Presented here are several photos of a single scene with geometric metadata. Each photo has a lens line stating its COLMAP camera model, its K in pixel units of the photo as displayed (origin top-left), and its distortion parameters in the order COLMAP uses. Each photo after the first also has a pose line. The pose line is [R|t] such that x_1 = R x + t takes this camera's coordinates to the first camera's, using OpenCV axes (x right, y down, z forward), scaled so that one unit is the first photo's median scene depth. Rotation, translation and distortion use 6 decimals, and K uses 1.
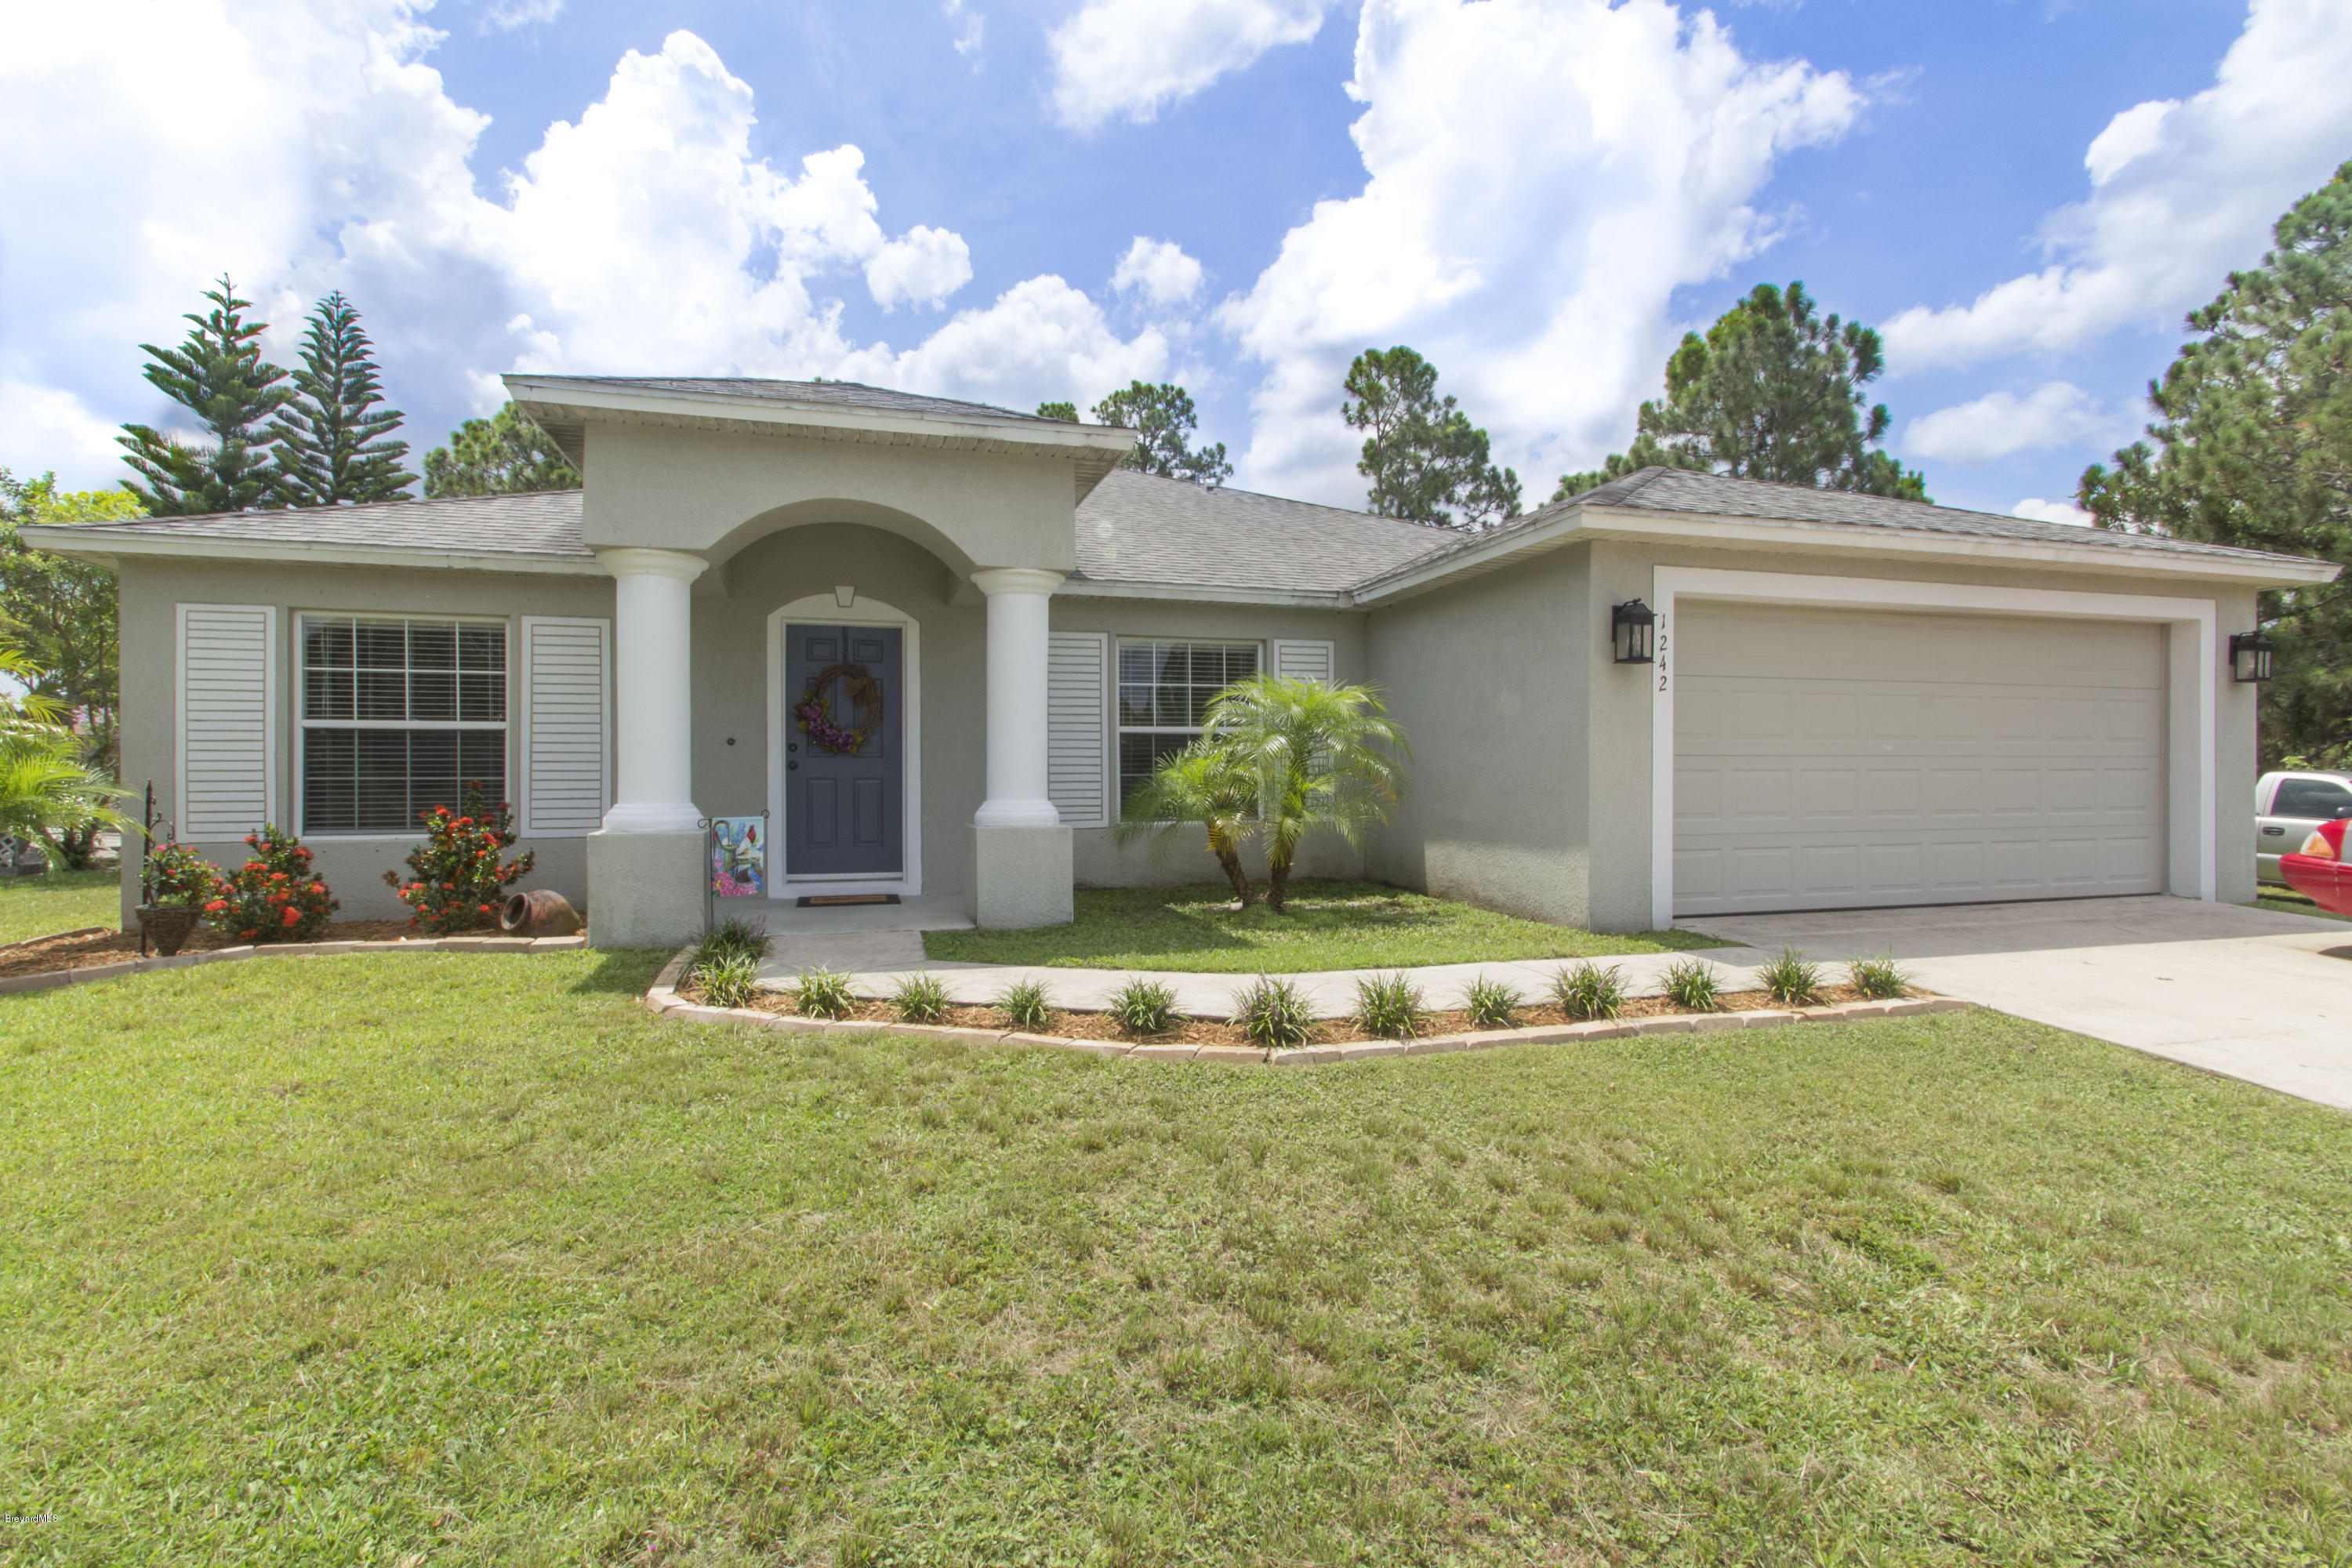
lens RADIAL K [[1102.0, 0, 1163.6], [0, 1102.0, 781.8], [0, 0, 1]] dist [-0.001244, -0.000937]
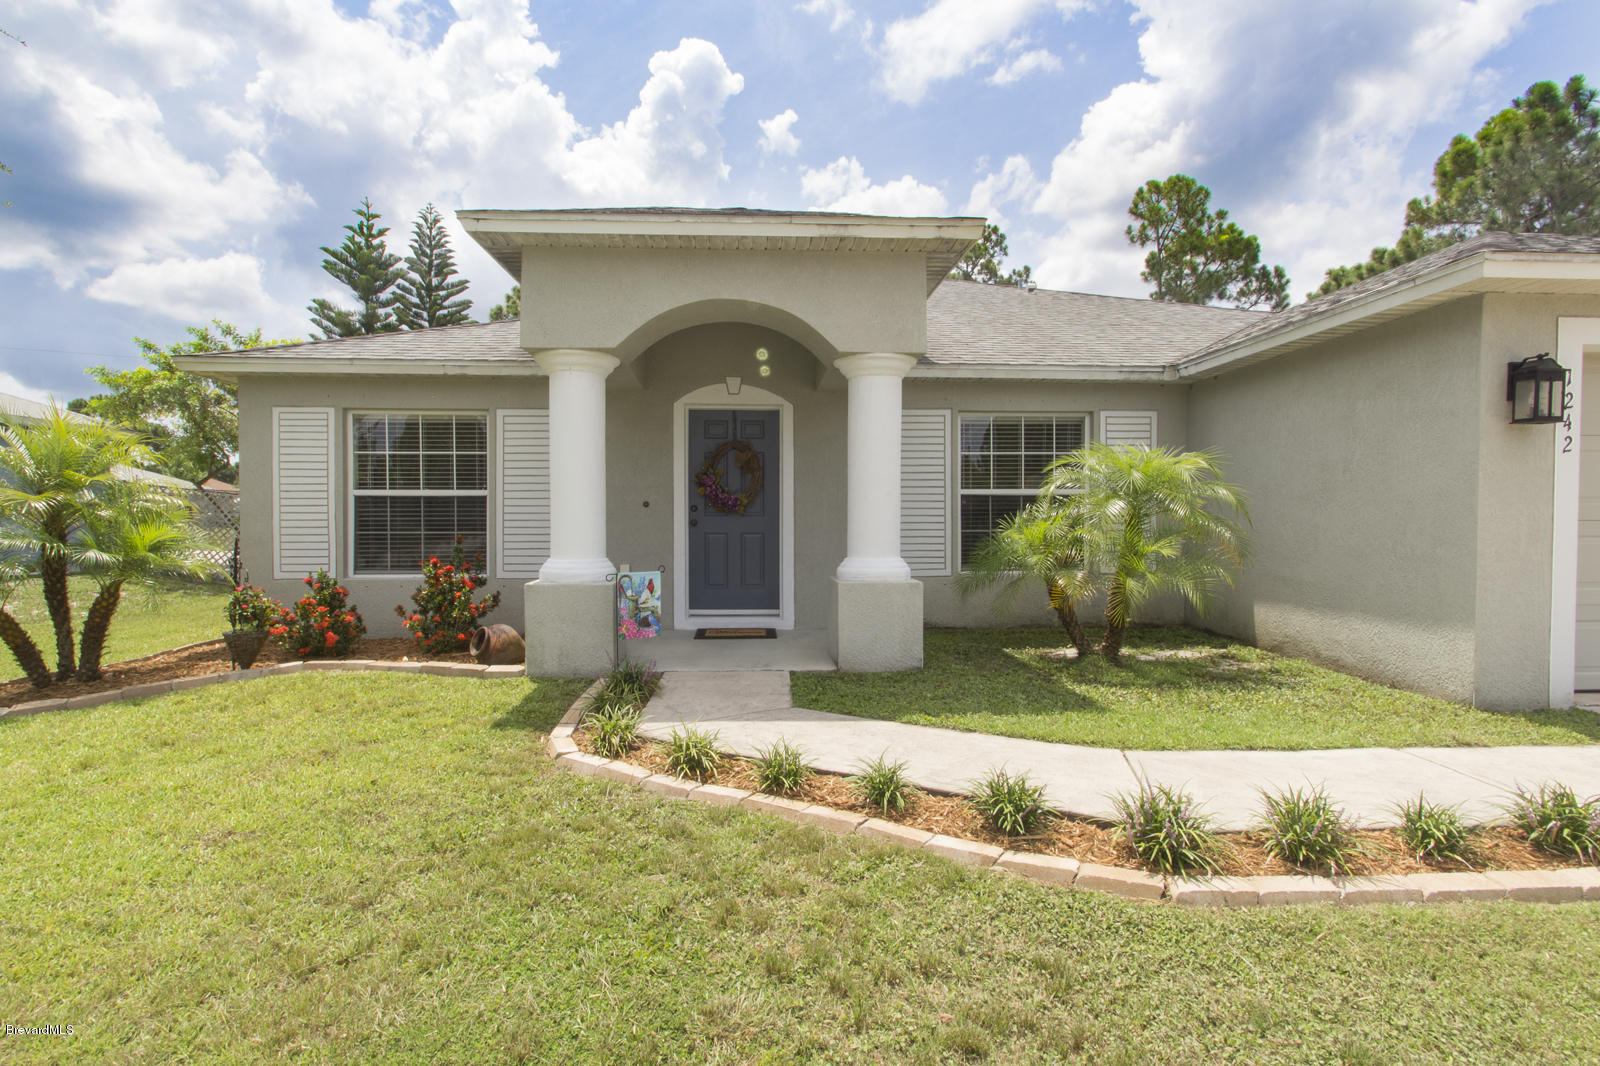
lens RADIAL K [[787.3, 0, 782.3], [0, 787.3, 531.5], [0, 0, 1]] dist [-0.003822, -0.002216]
pose [[0.970310, 0.007016, -0.241761, -0.025122], [-0.003834, 0.999900, 0.013632, -0.019256], [0.241832, -0.012301, 0.970240, 0.171122]]
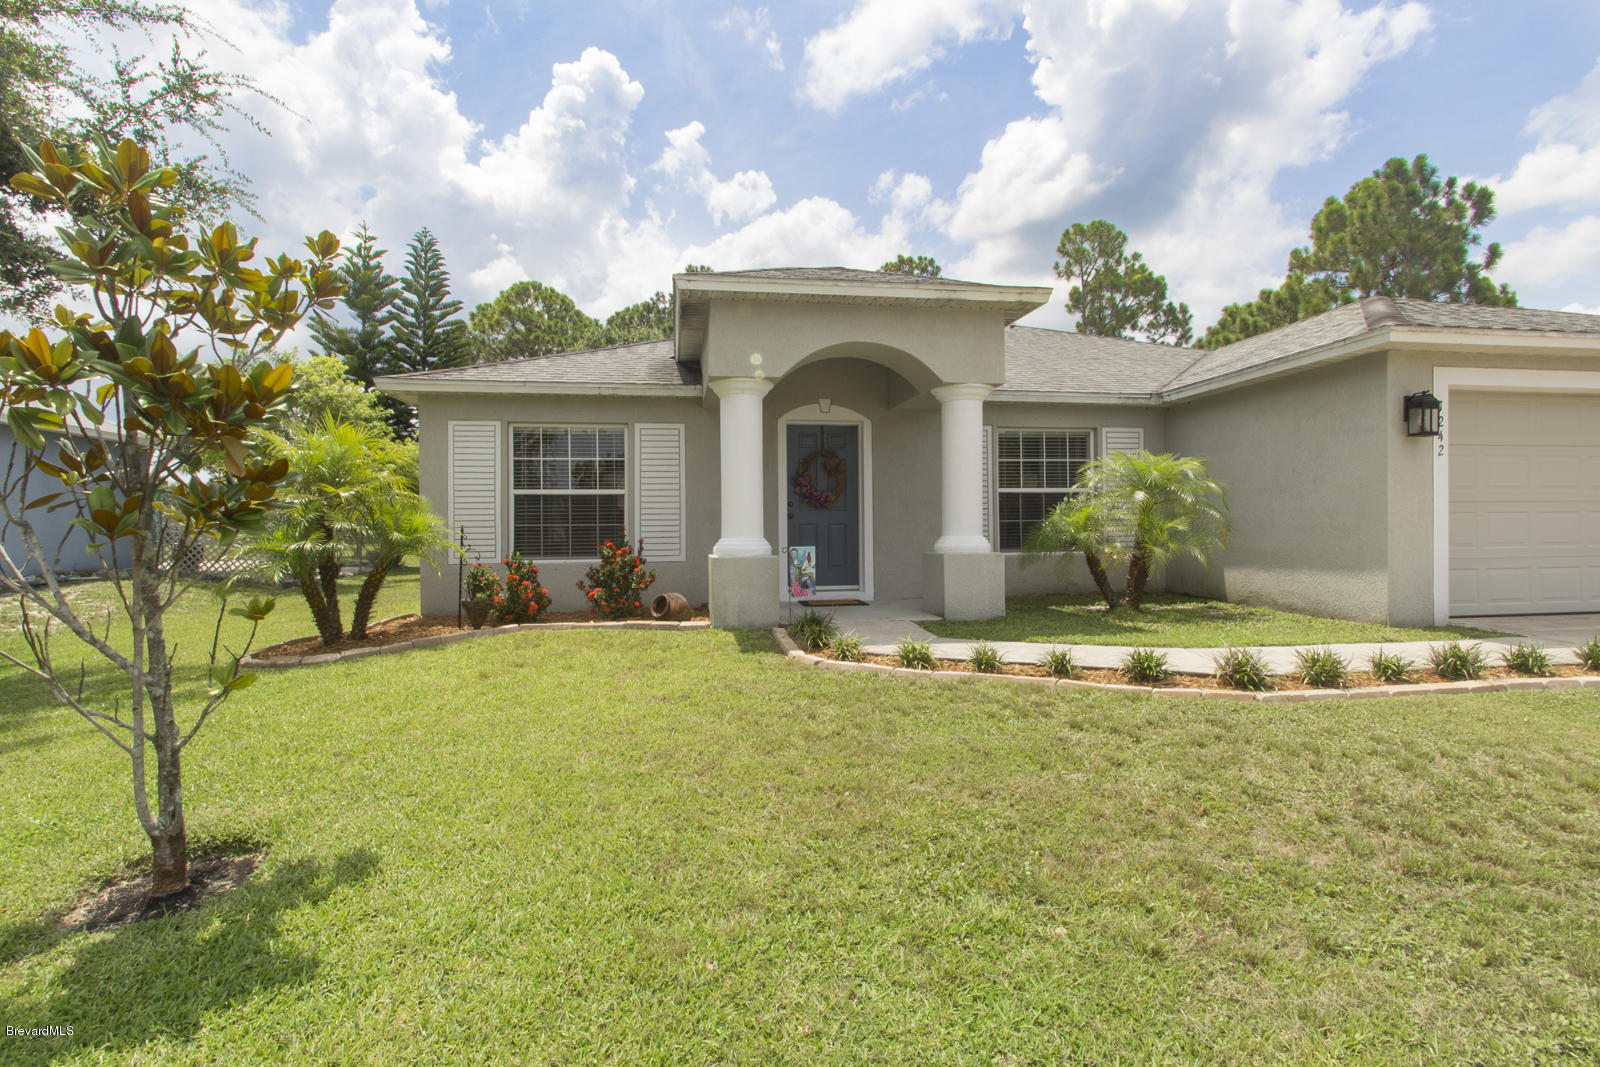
lens RADIAL K [[758.6, 0, 800.0], [0, 758.6, 533.5], [0, 0, 1]] dist [0.000288, -0.006987]
pose [[0.990075, -0.005004, -0.140452, -0.191298], [0.005118, 0.999987, 0.000453, 0.010449], [0.140448, -0.001168, 0.990087, -0.060860]]
